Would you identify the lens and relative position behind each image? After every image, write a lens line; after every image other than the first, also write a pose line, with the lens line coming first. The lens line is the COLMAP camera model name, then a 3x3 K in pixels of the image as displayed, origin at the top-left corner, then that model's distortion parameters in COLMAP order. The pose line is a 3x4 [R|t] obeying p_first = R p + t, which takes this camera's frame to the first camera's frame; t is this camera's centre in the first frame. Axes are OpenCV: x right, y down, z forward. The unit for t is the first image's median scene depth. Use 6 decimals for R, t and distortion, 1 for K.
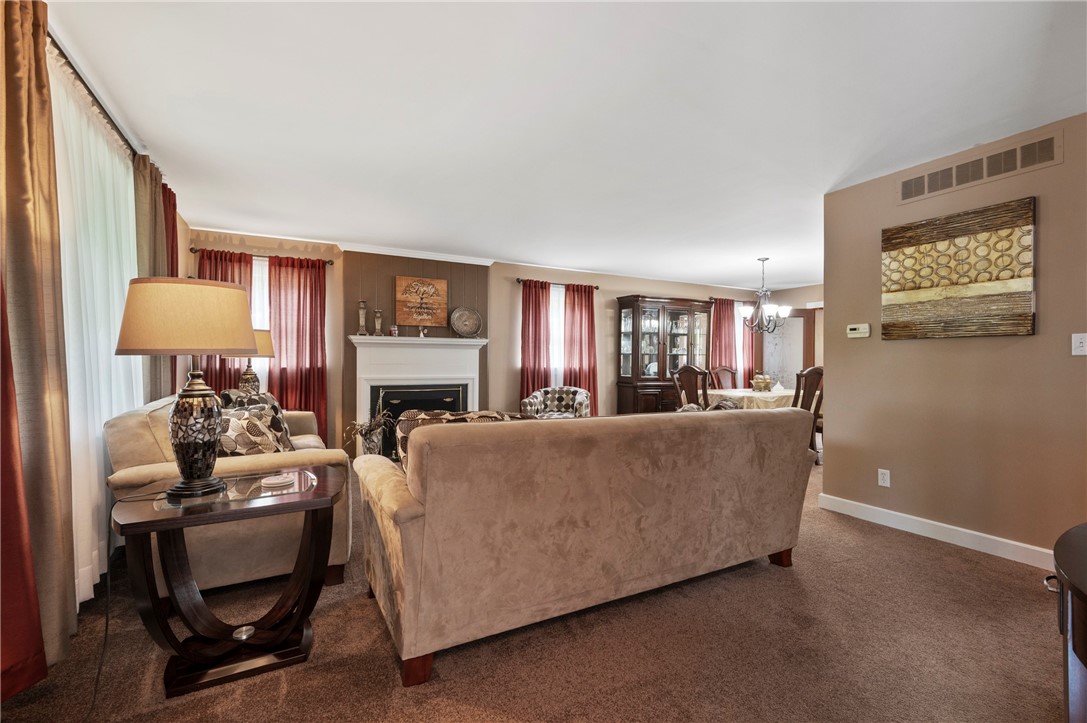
lens RADIAL K [[500.5, 0, 535.7], [0, 500.5, 365.7], [0, 0, 1]] dist [0.001669, 0.000058]
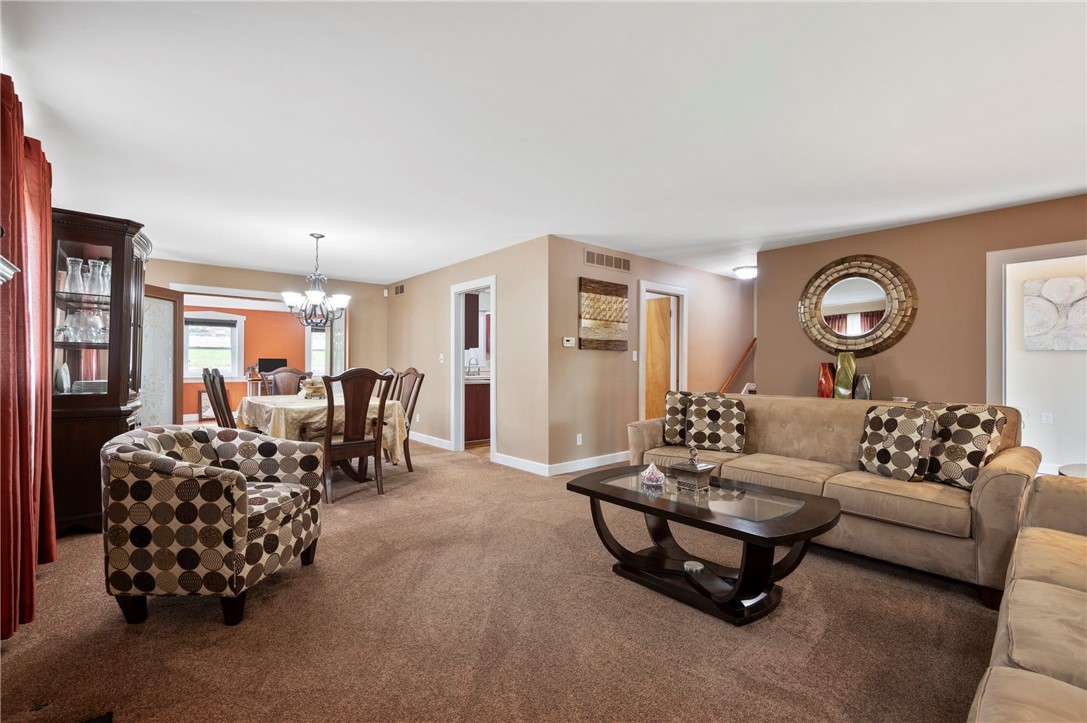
lens RADIAL K [[465.8, 0, 548.9], [0, 465.8, 363.0], [0, 0, 1]] dist [0.002888, -0.000795]
pose [[-0.250841, -0.003841, 0.968021, -0.398373], [0.002495, 0.999986, 0.004615, -0.009989], [-0.968025, 0.003573, -0.250828, 0.878401]]
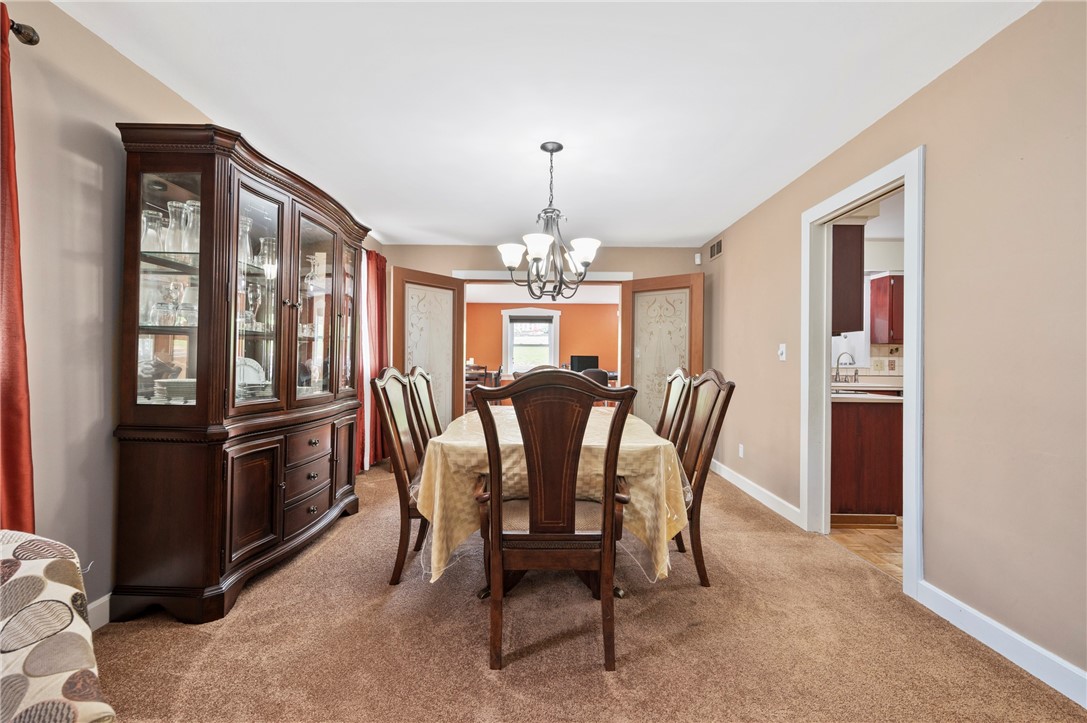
lens RADIAL K [[465.8, 0, 544.1], [0, 465.8, 361.5], [0, 0, 1]] dist [0.002888, -0.000795]
pose [[0.451076, -0.002840, 0.892481, 0.046521], [0.000418, 0.999995, 0.002971, -0.006388], [-0.892485, -0.000967, 0.451075, 0.851724]]
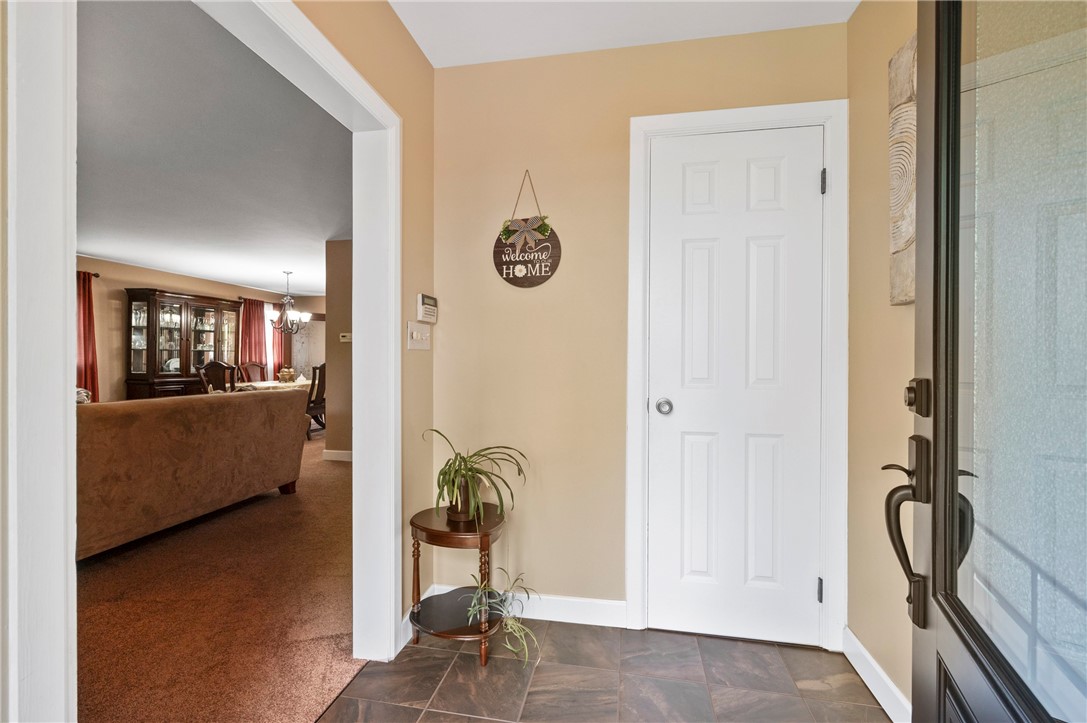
lens RADIAL K [[465.8, 0, 540.2], [0, 465.8, 360.6], [0, 0, 1]] dist [0.002888, -0.000795]
pose [[0.618712, -0.004847, 0.785603, -0.053127], [0.005420, 0.999984, 0.001901, -0.000026], [-0.785599, 0.003082, 0.618728, -0.175696]]
